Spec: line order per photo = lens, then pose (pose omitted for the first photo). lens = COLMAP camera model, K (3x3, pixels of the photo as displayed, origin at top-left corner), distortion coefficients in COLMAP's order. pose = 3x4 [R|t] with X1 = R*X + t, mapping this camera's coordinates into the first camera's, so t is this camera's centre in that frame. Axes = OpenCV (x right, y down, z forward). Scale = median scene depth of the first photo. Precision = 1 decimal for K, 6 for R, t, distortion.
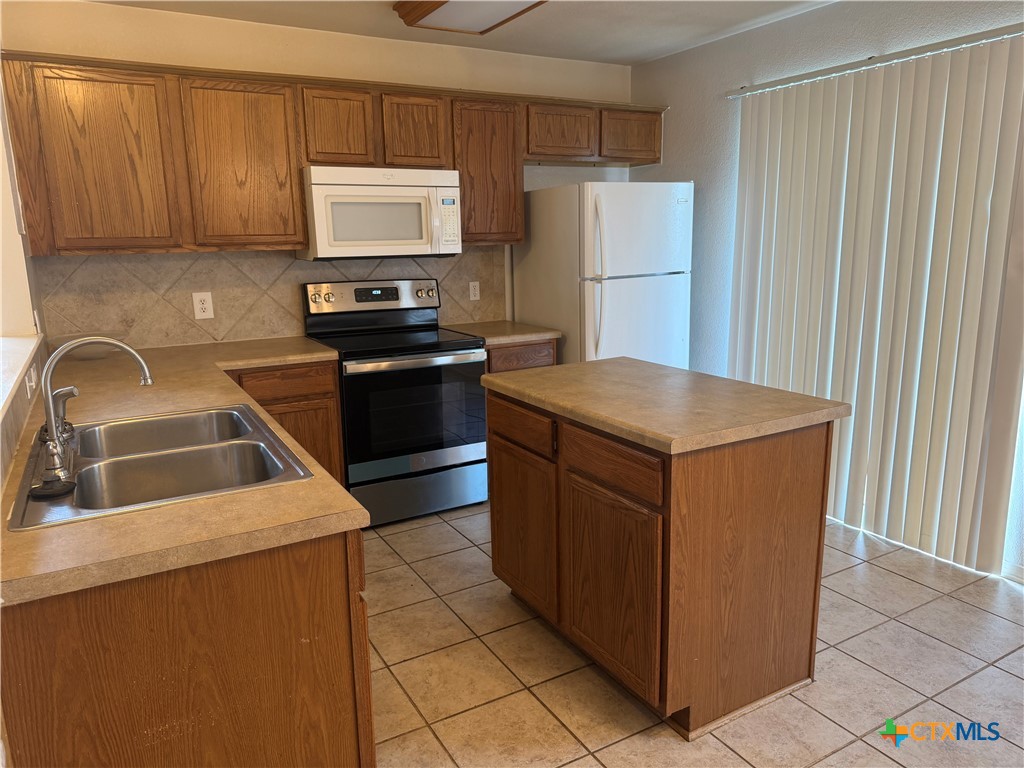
lens RADIAL K [[718.8, 0, 510.6], [0, 718.8, 394.7], [0, 0, 1]] dist [0.046930, -0.057563]
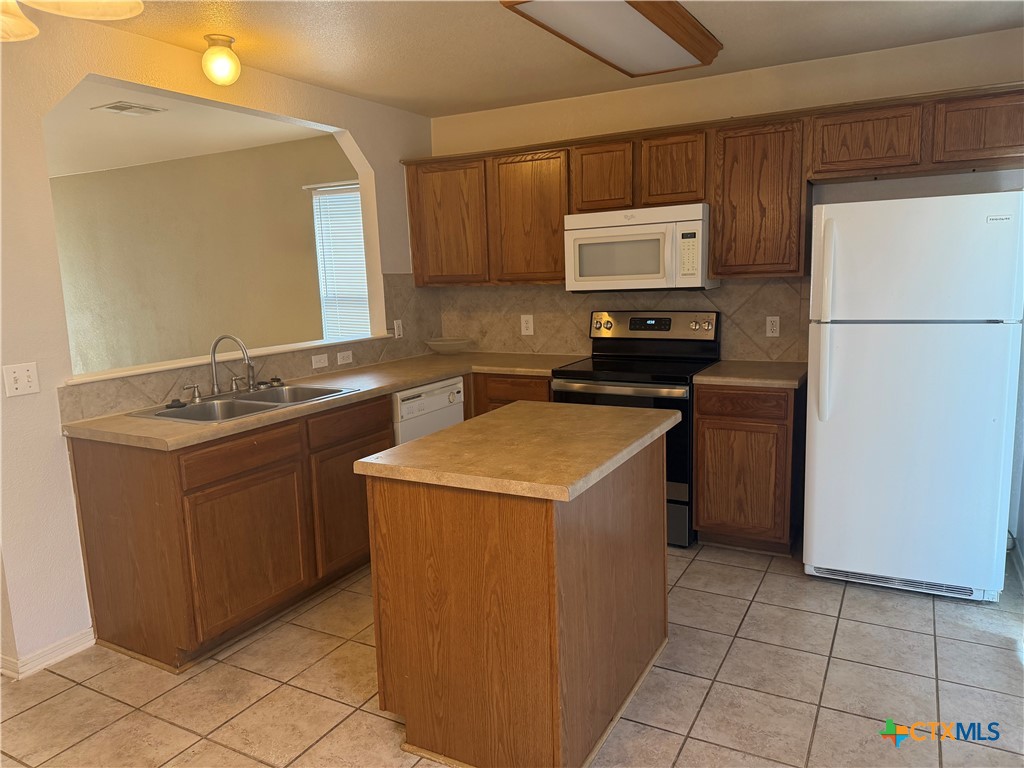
lens RADIAL K [[718.8, 0, 501.8], [0, 718.8, 392.8], [0, 0, 1]] dist [0.046930, -0.057563]
pose [[0.515211, 0.142463, -0.845140, 0.666389], [-0.161970, 0.984504, 0.067215, -0.082165], [0.841620, 0.102258, 0.530302, 0.285797]]
